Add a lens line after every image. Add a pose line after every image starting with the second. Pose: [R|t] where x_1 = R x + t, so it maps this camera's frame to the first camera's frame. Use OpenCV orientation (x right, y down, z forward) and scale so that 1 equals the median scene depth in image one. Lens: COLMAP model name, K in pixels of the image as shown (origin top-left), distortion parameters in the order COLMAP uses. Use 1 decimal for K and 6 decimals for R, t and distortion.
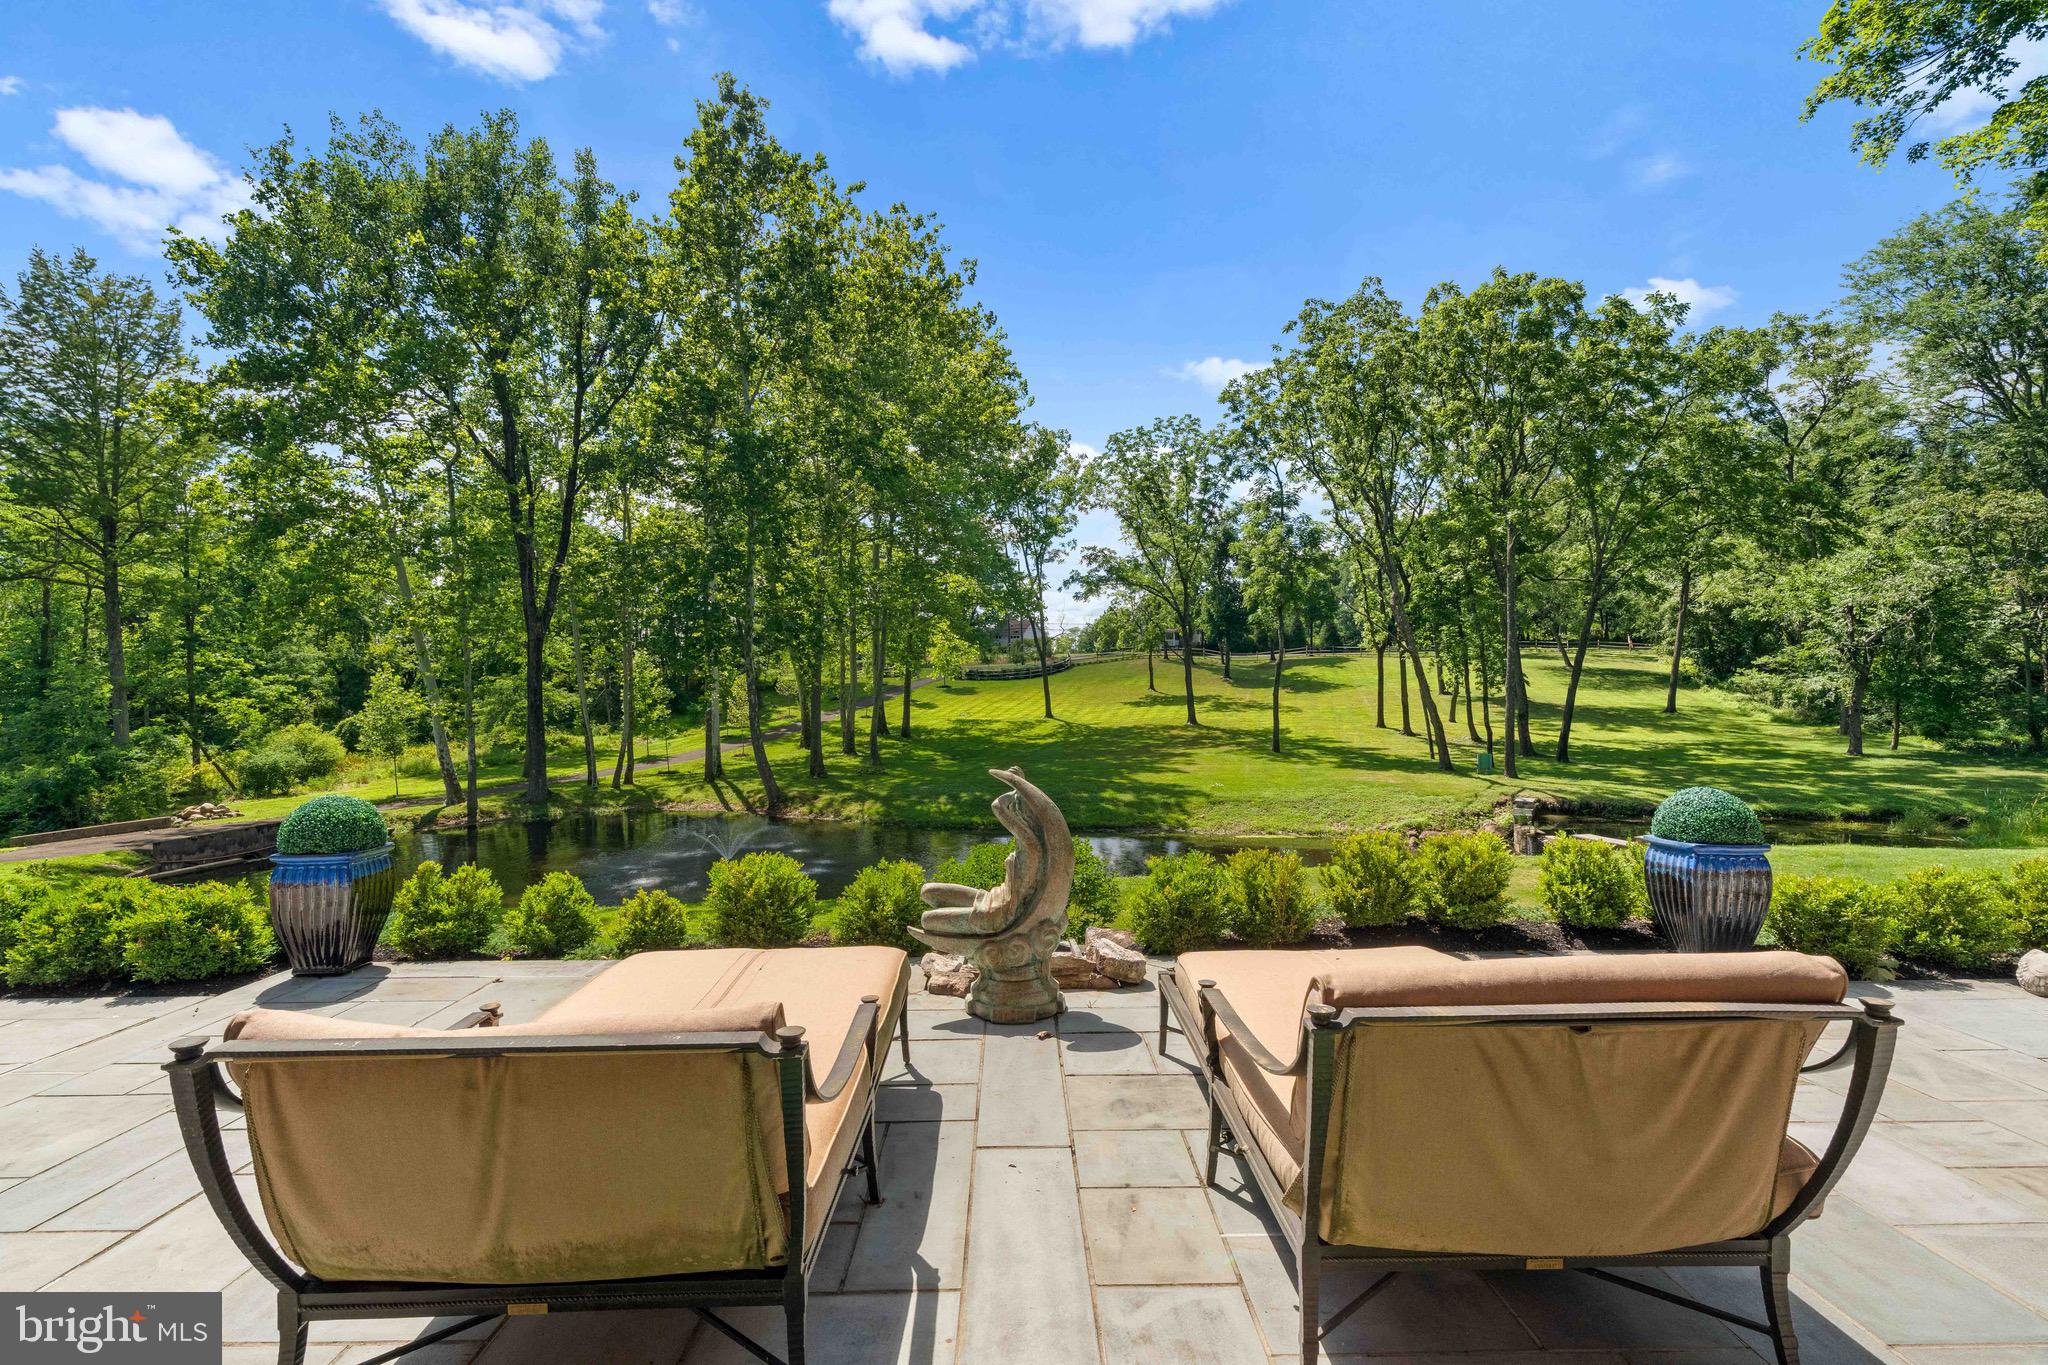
lens RADIAL K [[916.7, 0, 1031.6], [0, 916.7, 677.4], [0, 0, 1]] dist [-0.013998, 0.004552]
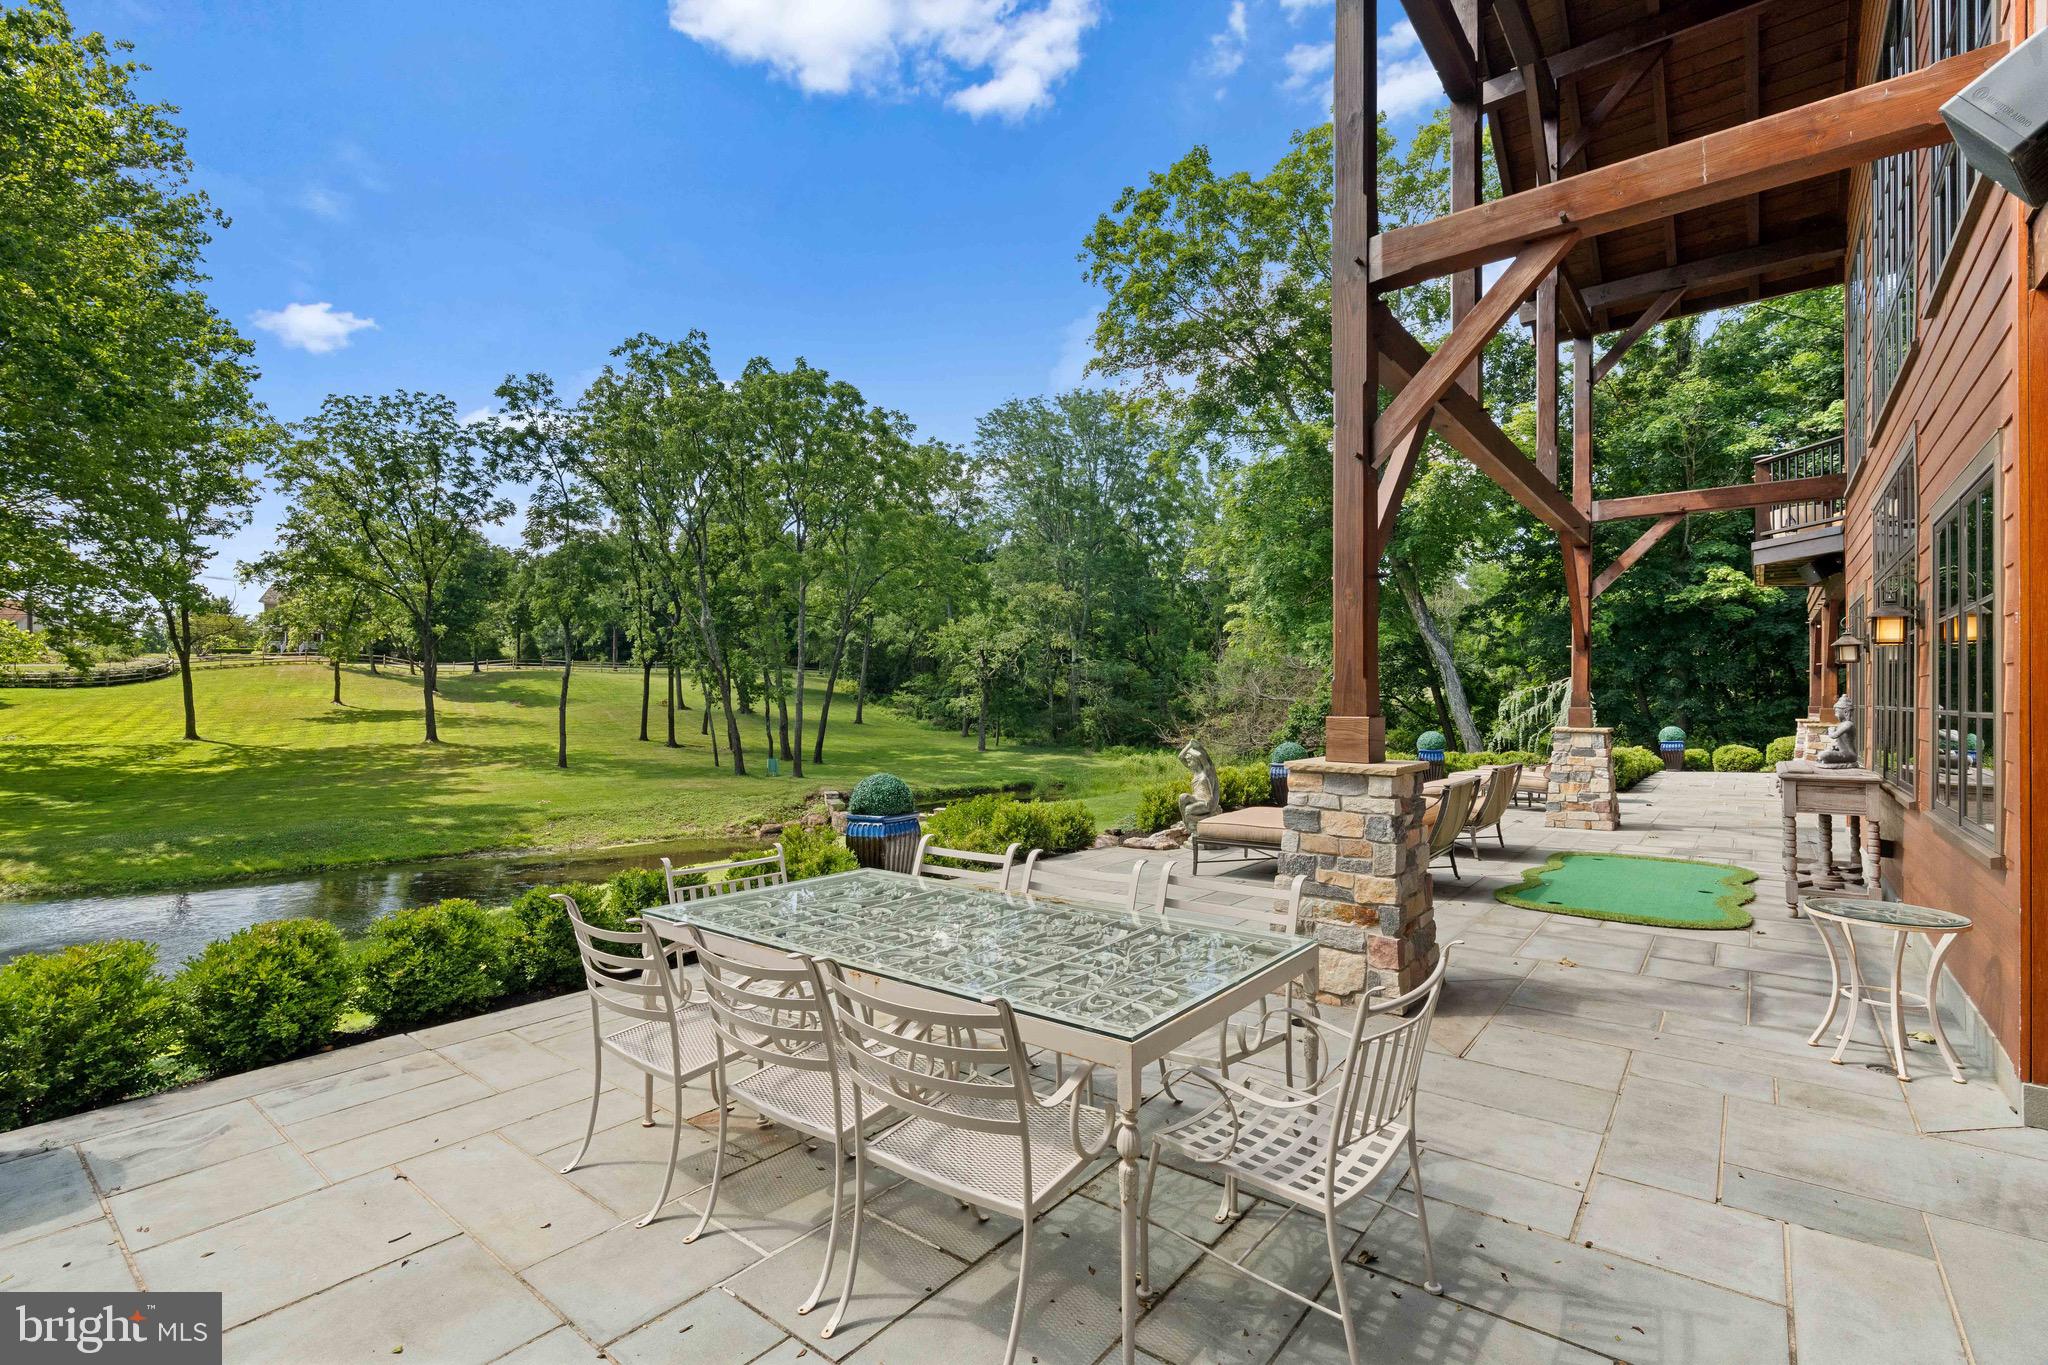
lens RADIAL K [[916.7, 0, 1024.4], [0, 916.7, 687.5], [0, 0, 1]] dist [-0.013998, 0.004552]
pose [[0.643779, 0.020843, 0.764928, -0.155642], [-0.015930, 0.999777, -0.013836, 0.001514], [-0.765046, -0.003278, 0.643967, -0.010328]]
